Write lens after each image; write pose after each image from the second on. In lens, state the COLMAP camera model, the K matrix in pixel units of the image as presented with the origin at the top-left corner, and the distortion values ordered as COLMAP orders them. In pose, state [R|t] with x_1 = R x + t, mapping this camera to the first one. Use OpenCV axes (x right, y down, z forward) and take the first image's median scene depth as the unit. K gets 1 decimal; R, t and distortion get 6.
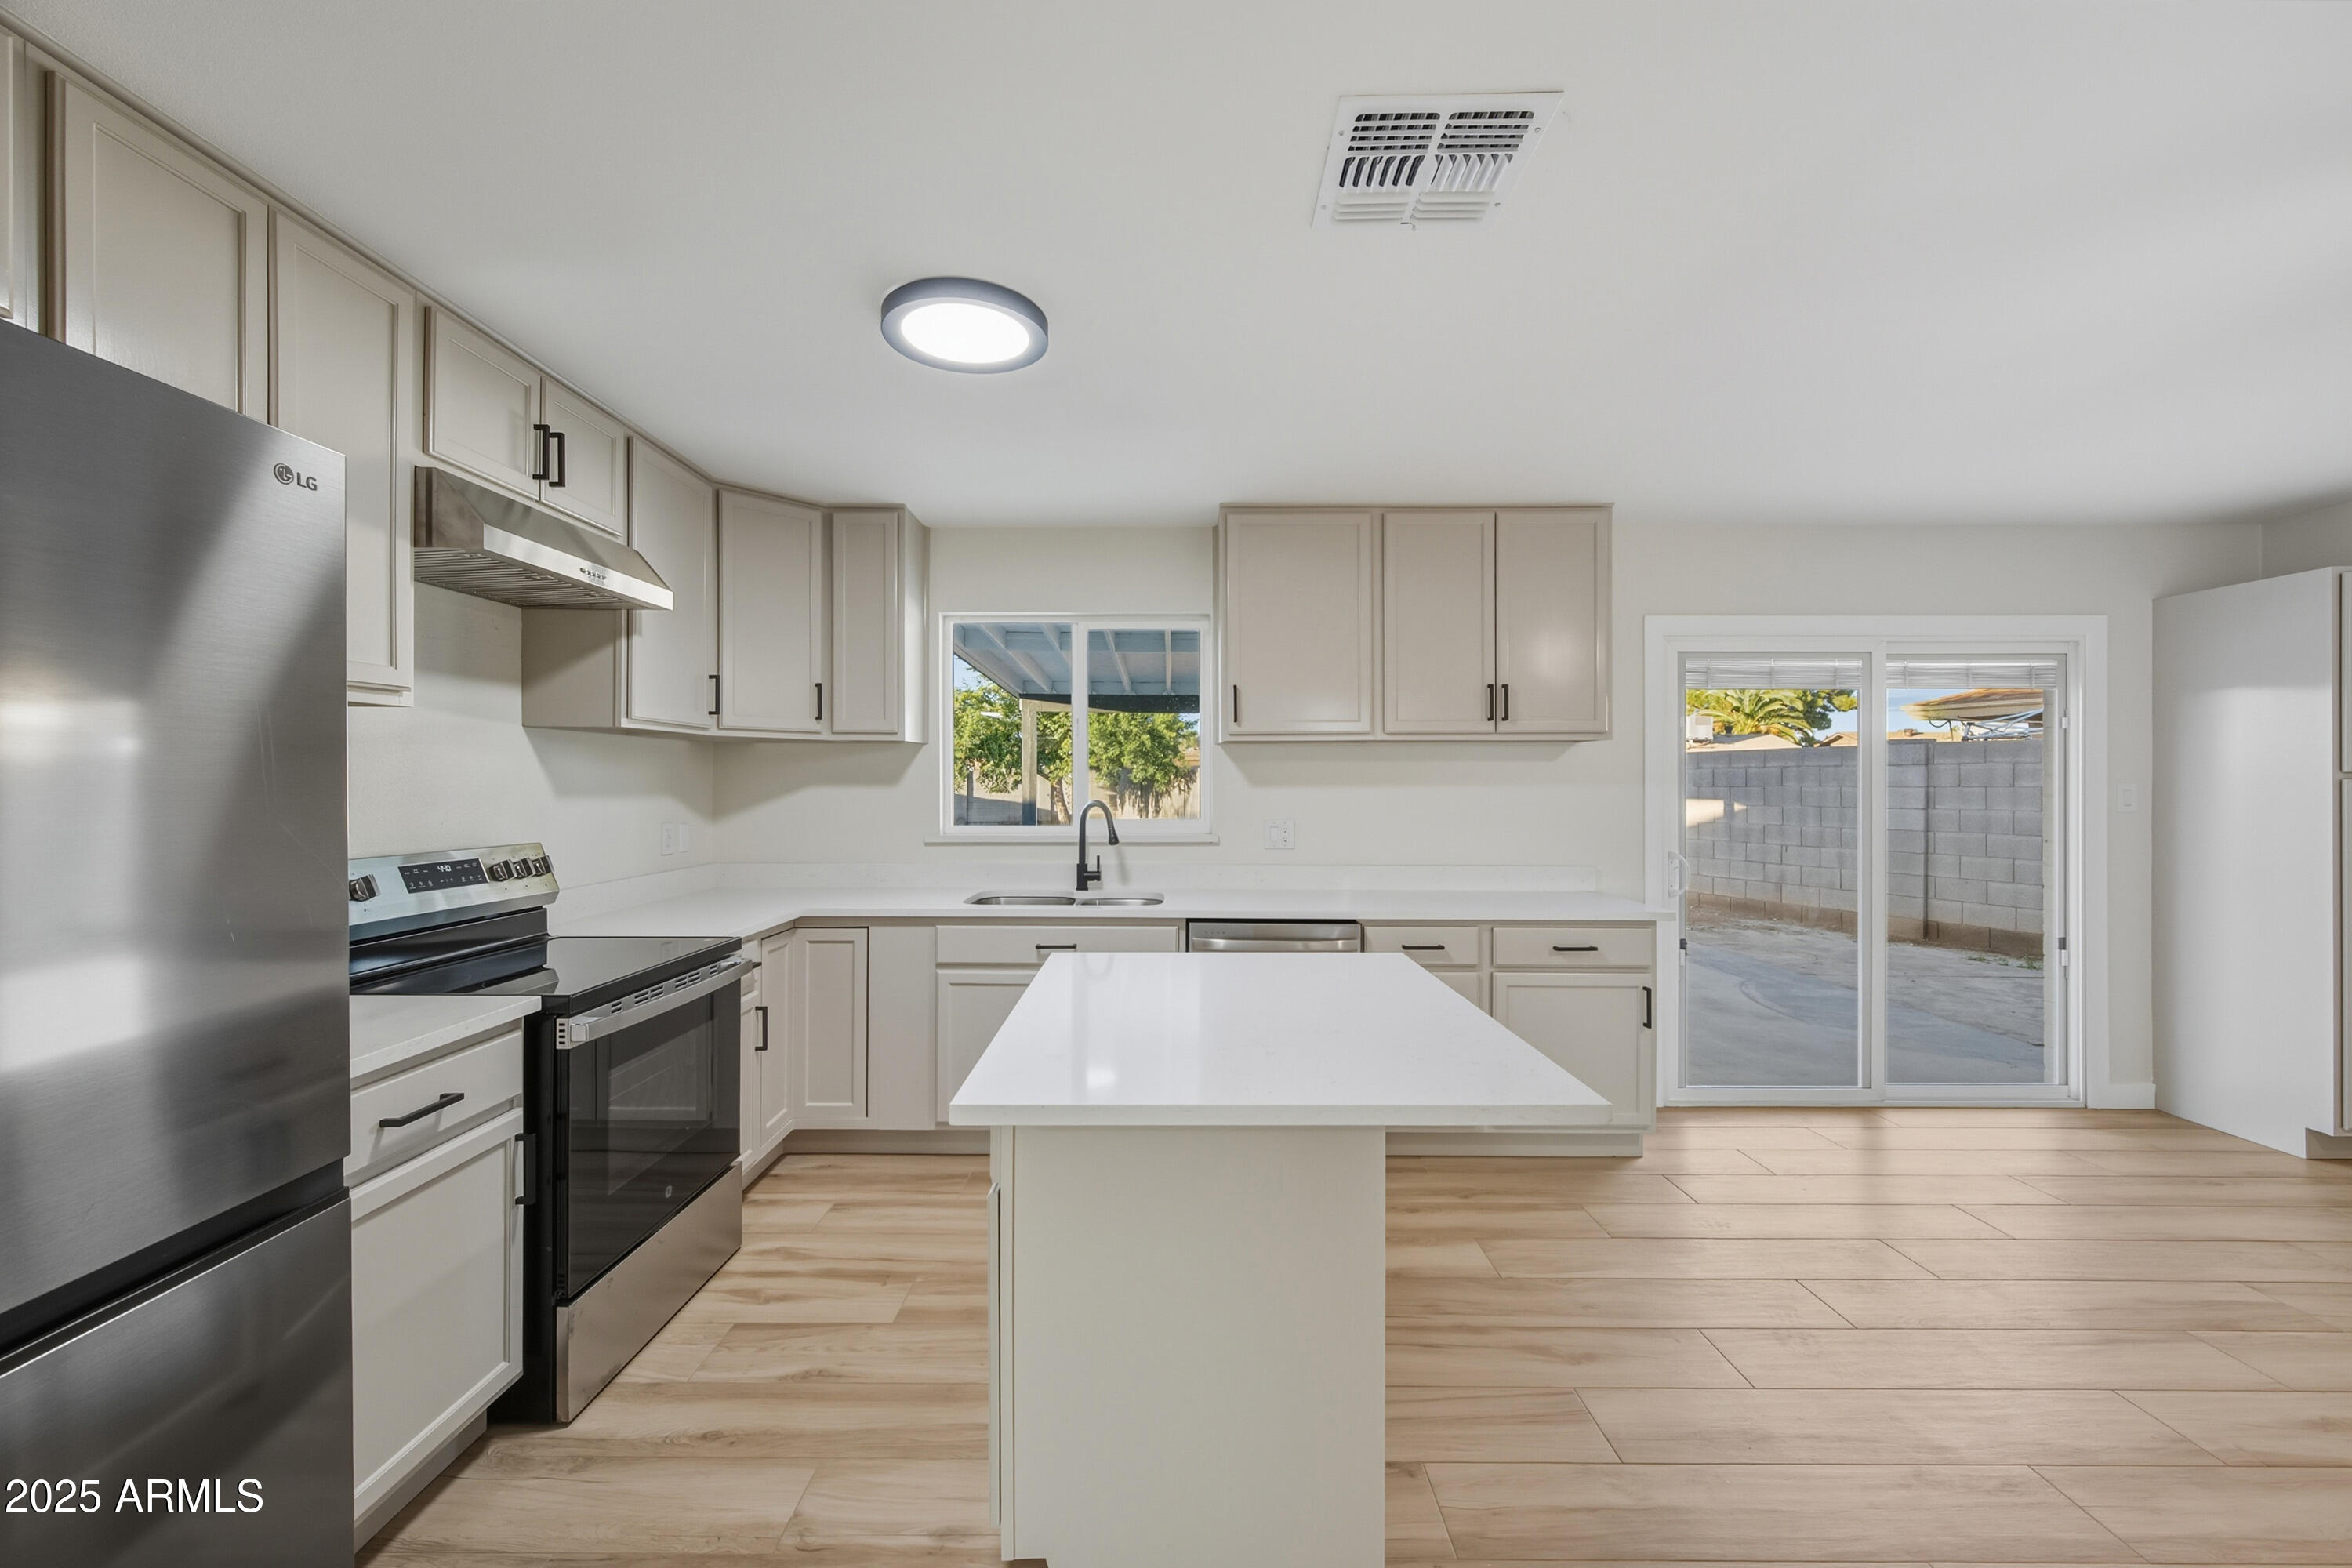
lens RADIAL K [[935.6, 0, 1172.5], [0, 935.6, 771.8], [0, 0, 1]] dist [0.000130, 0.000468]
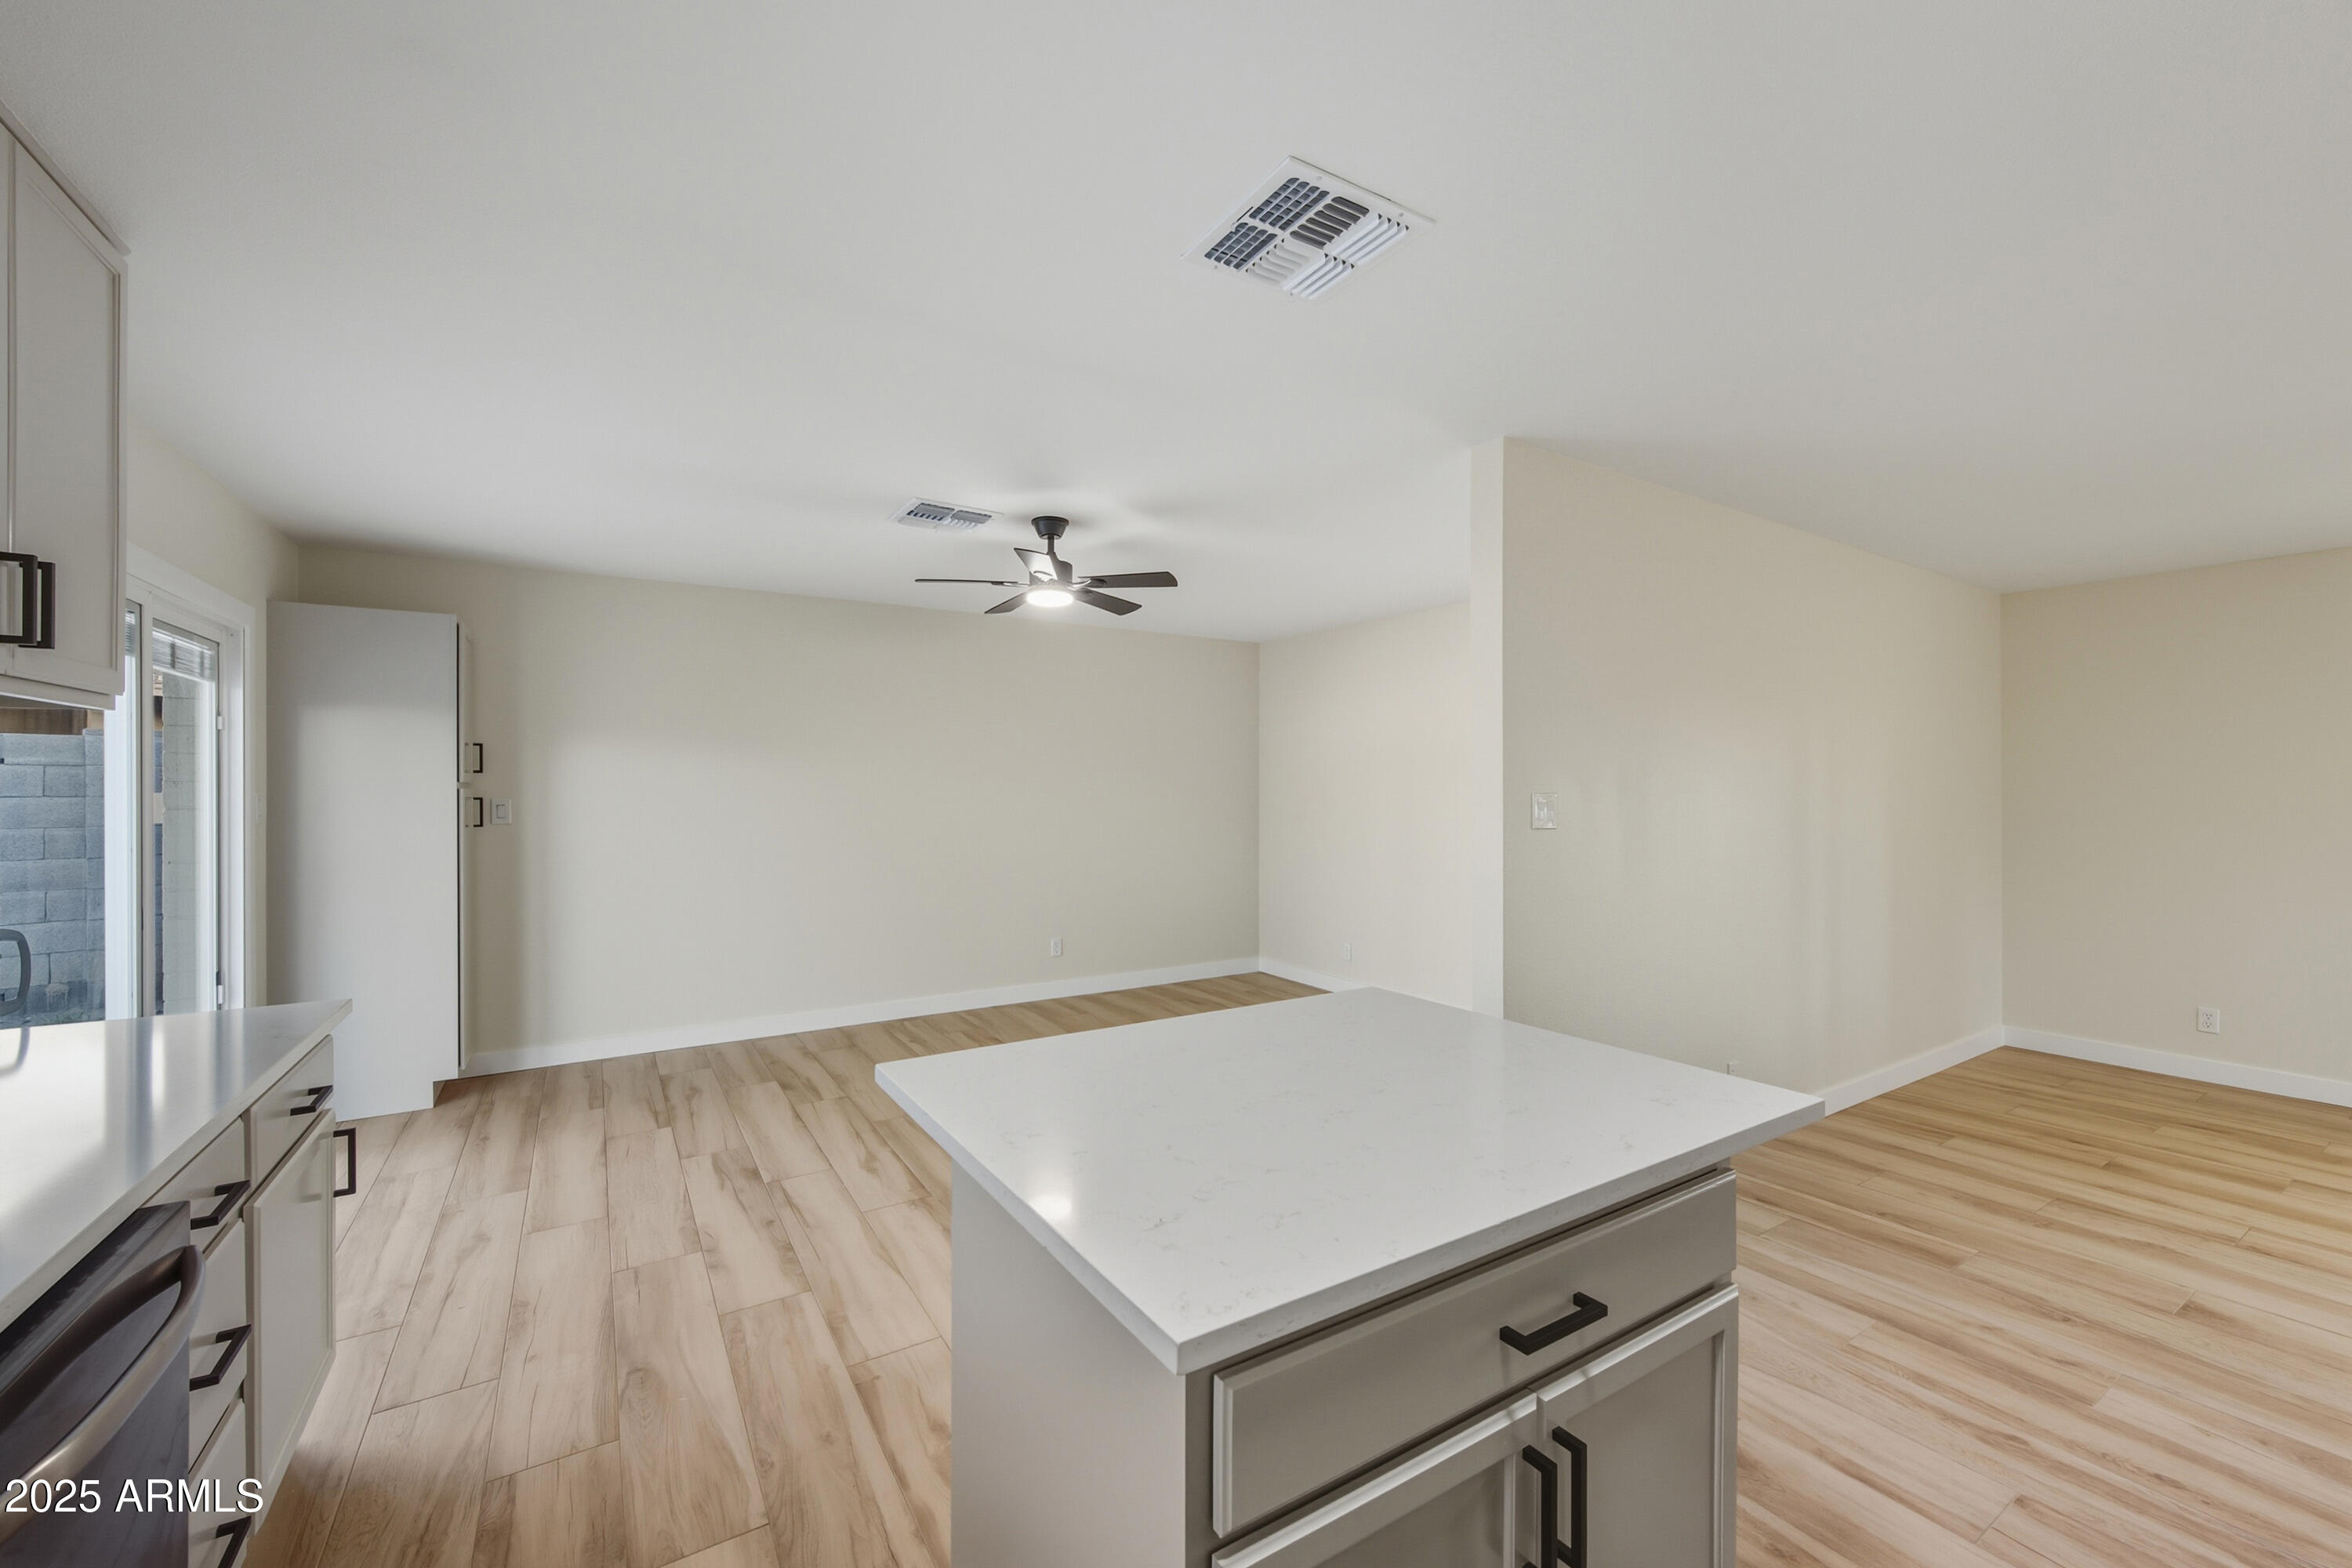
lens RADIAL K [[935.0, 0, 1171.0], [0, 935.0, 784.3], [0, 0, 1]] dist [-0.000371, 0.000202]
pose [[-0.532990, 0.001989, 0.846119, -0.269875], [-0.003023, 0.999986, -0.004255, 0.005988], [-0.846116, -0.004826, -0.532977, 0.792587]]
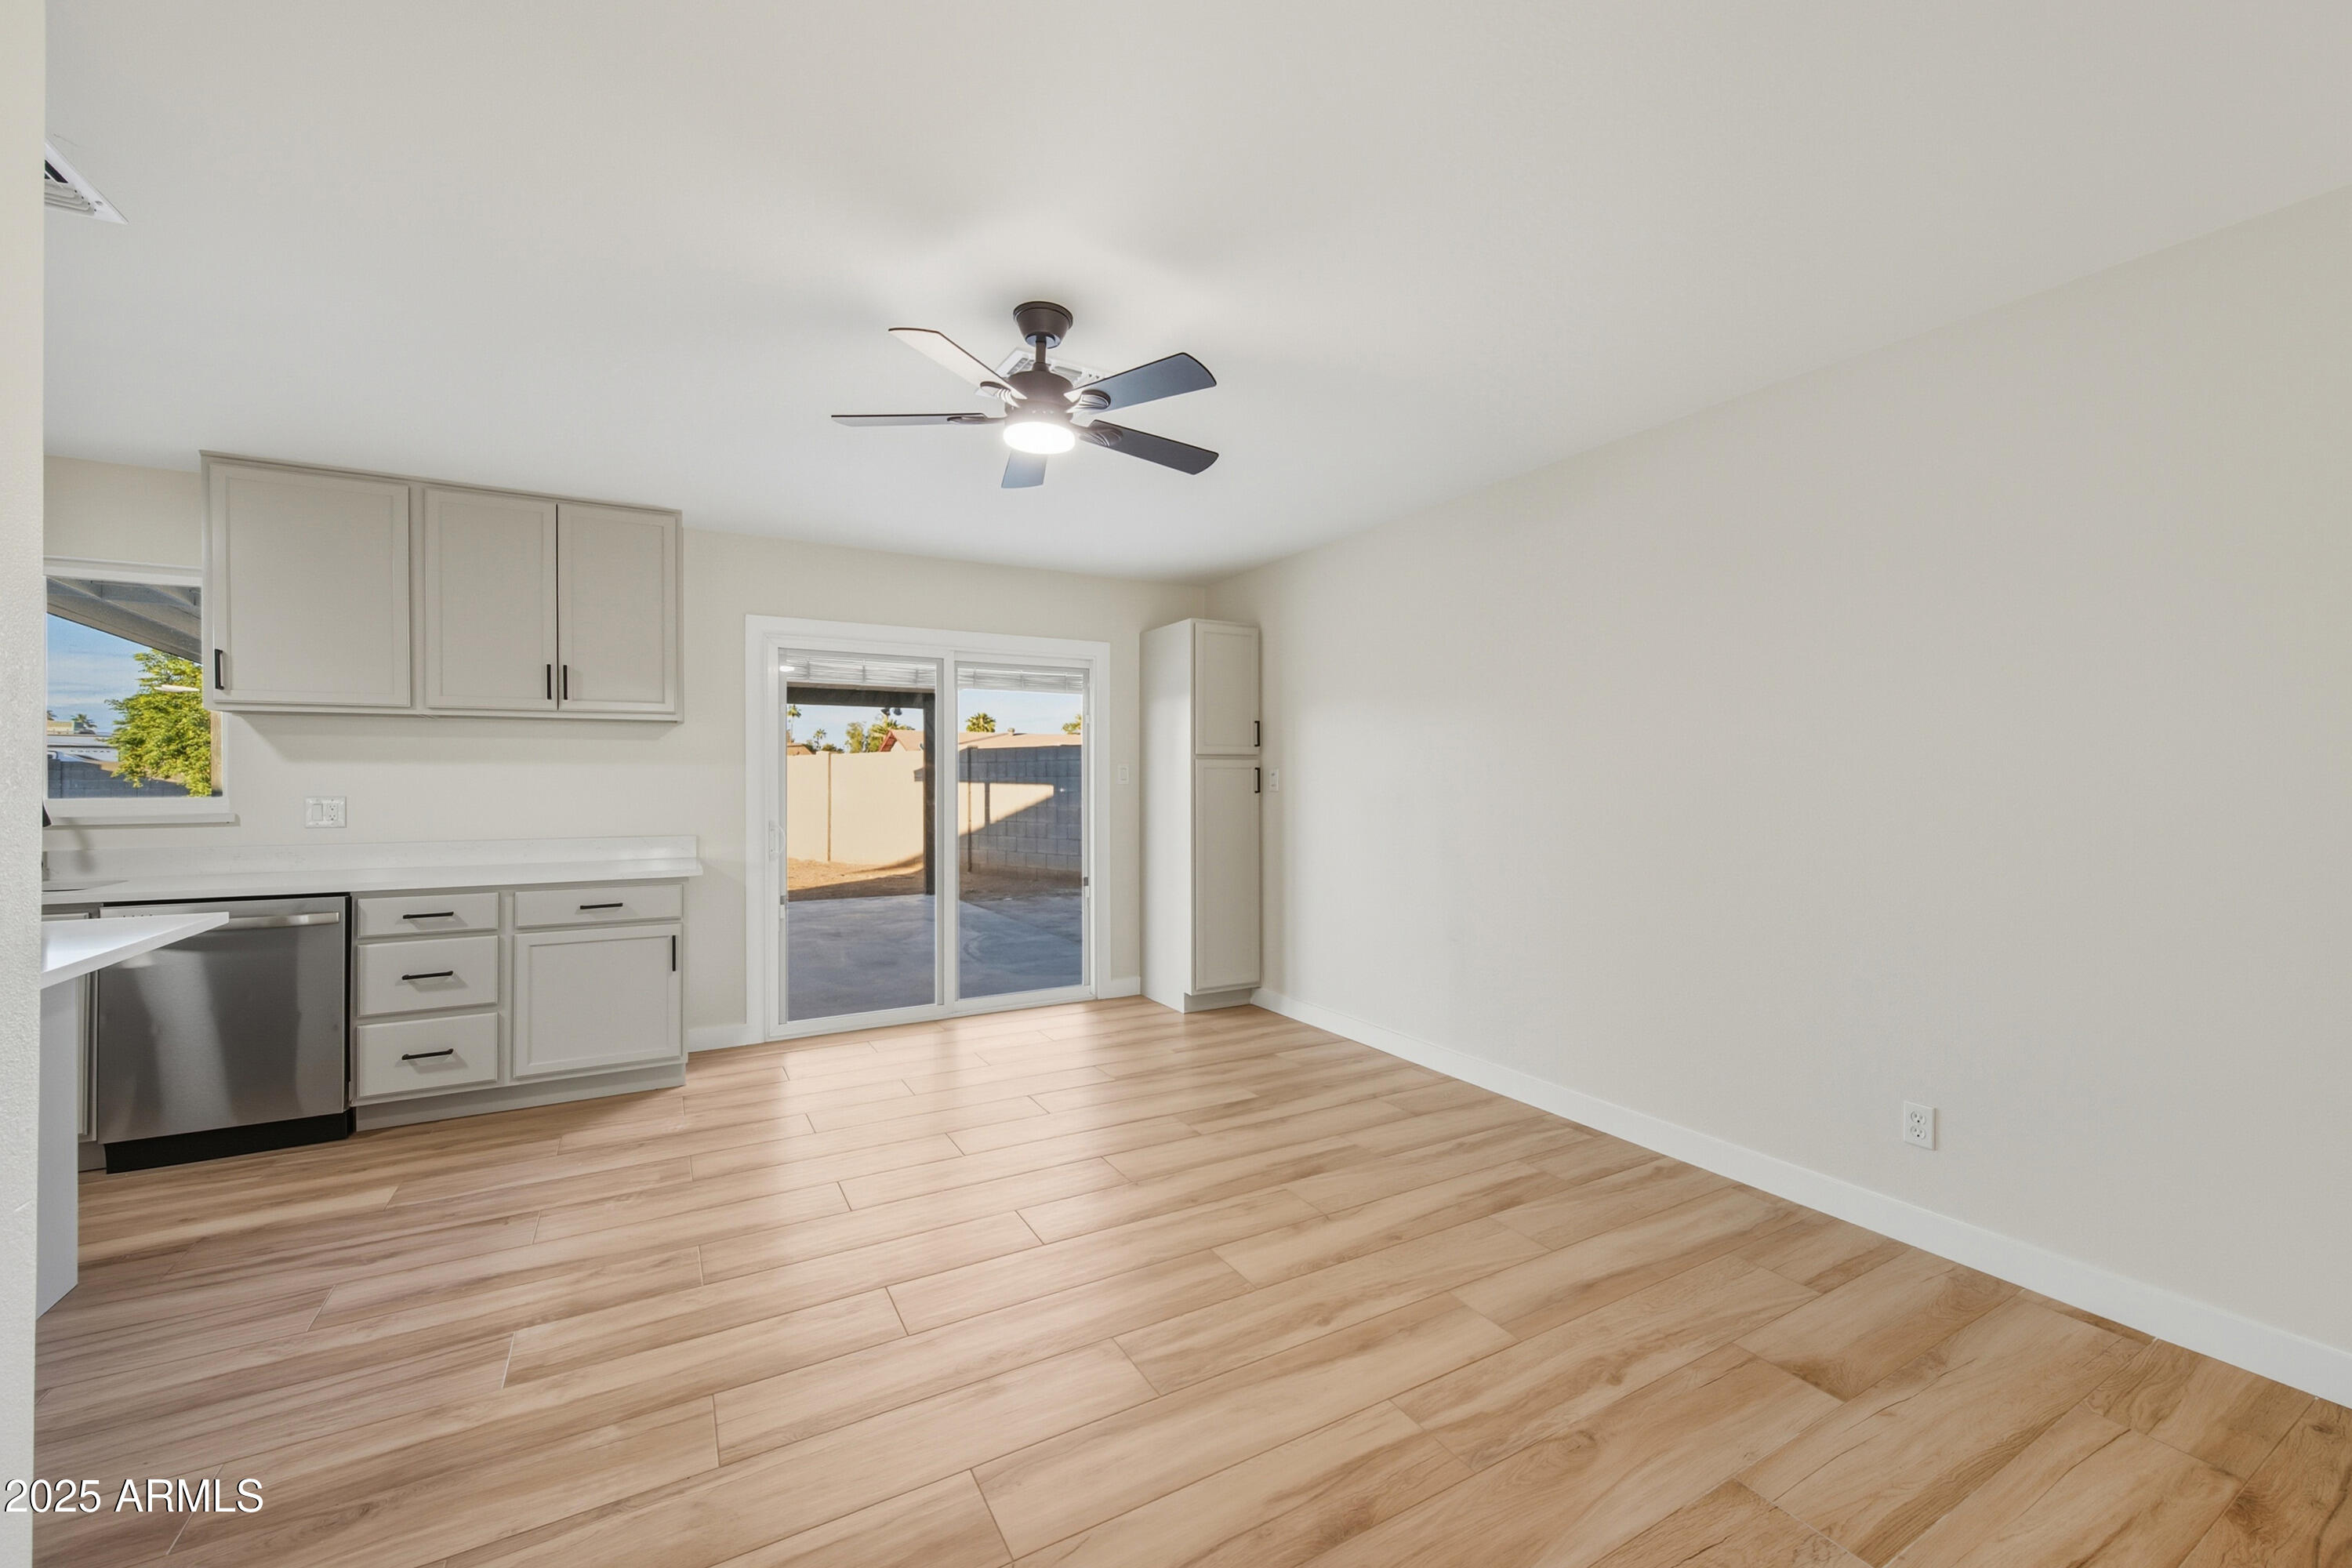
lens RADIAL K [[935.6, 0, 1172.5], [0, 935.6, 771.8], [0, 0, 1]] dist [0.000130, 0.000468]
pose [[0.866432, 0.001929, 0.499292, 0.421747], [-0.002785, 0.999996, 0.000969, 0.024404], [-0.499288, -0.002230, 0.866433, -0.269276]]
